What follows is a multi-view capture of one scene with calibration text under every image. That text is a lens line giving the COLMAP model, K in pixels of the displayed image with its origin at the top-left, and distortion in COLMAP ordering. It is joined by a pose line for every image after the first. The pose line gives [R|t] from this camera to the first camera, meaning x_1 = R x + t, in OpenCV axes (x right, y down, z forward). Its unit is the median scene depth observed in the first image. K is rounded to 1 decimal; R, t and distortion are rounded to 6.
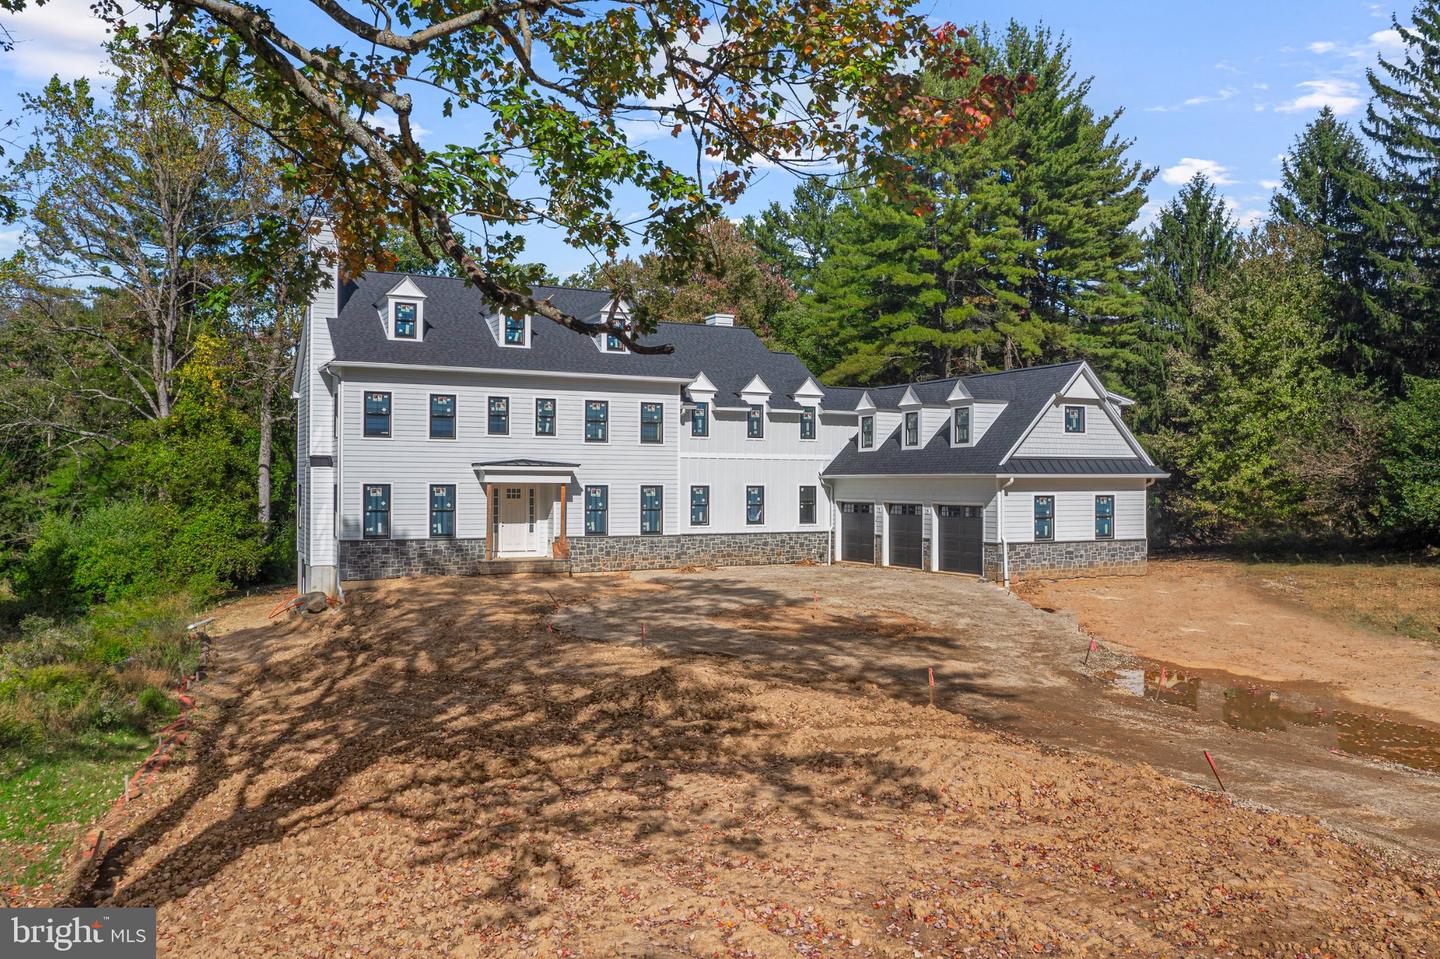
lens RADIAL K [[1137.5, 0, 720.0], [0, 1137.5, 479.5], [0, 0, 1]] dist [-0.013962, 0.011937]
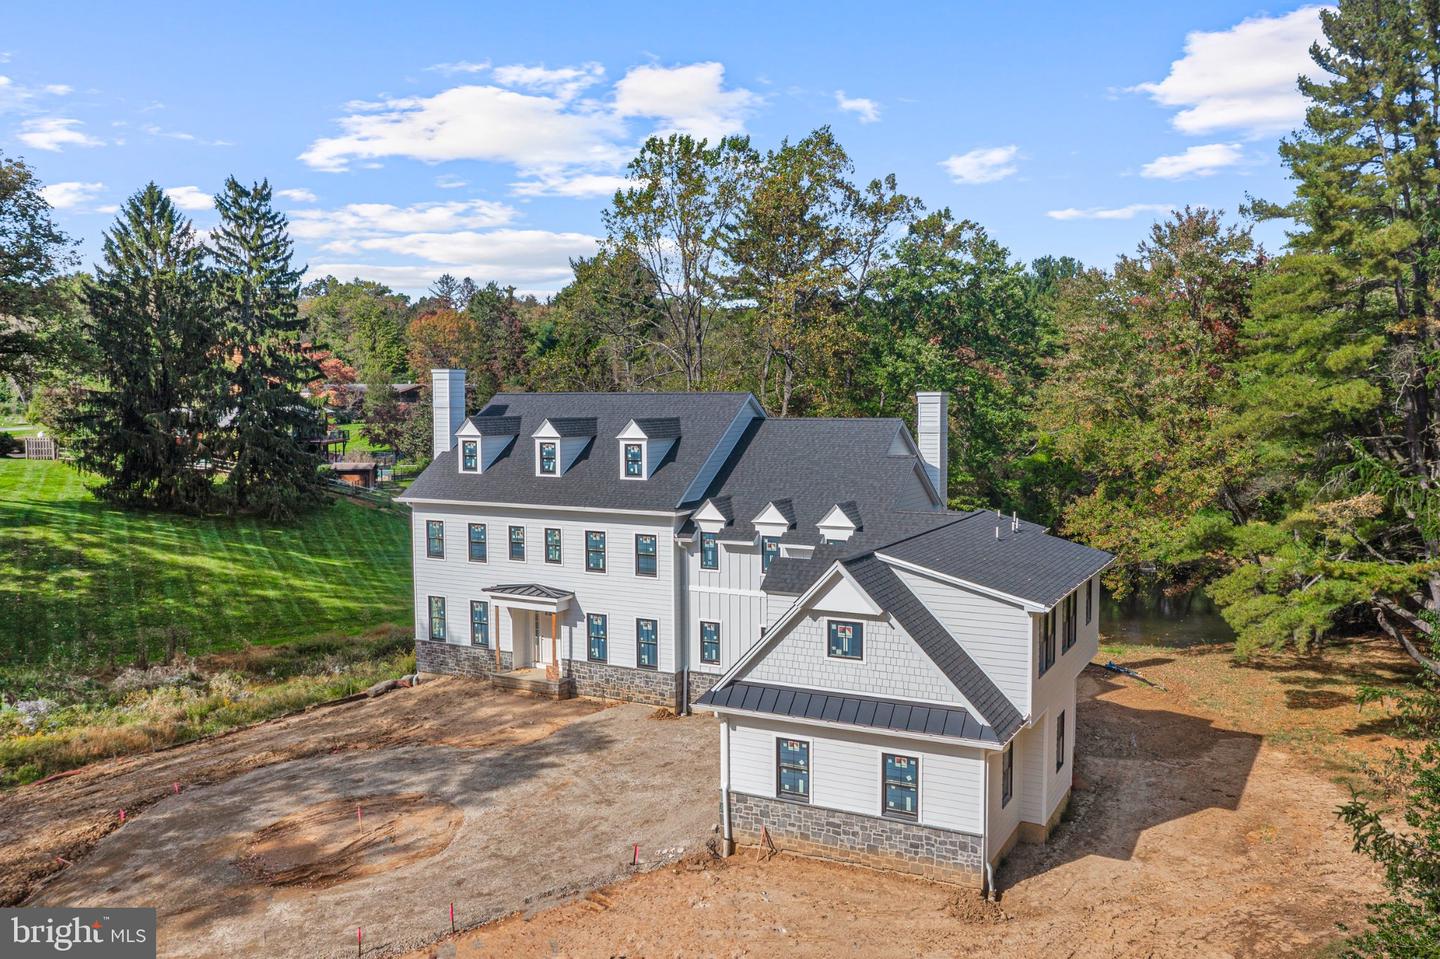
lens RADIAL K [[1137.5, 0, 720.0], [0, 1137.5, 479.5], [0, 0, 1]] dist [-0.013962, 0.011937]
pose [[0.576060, 0.057059, -0.815414, 0.780920], [0.012638, 0.996820, 0.078681, -0.194074], [0.817310, -0.055630, 0.573507, 0.514283]]
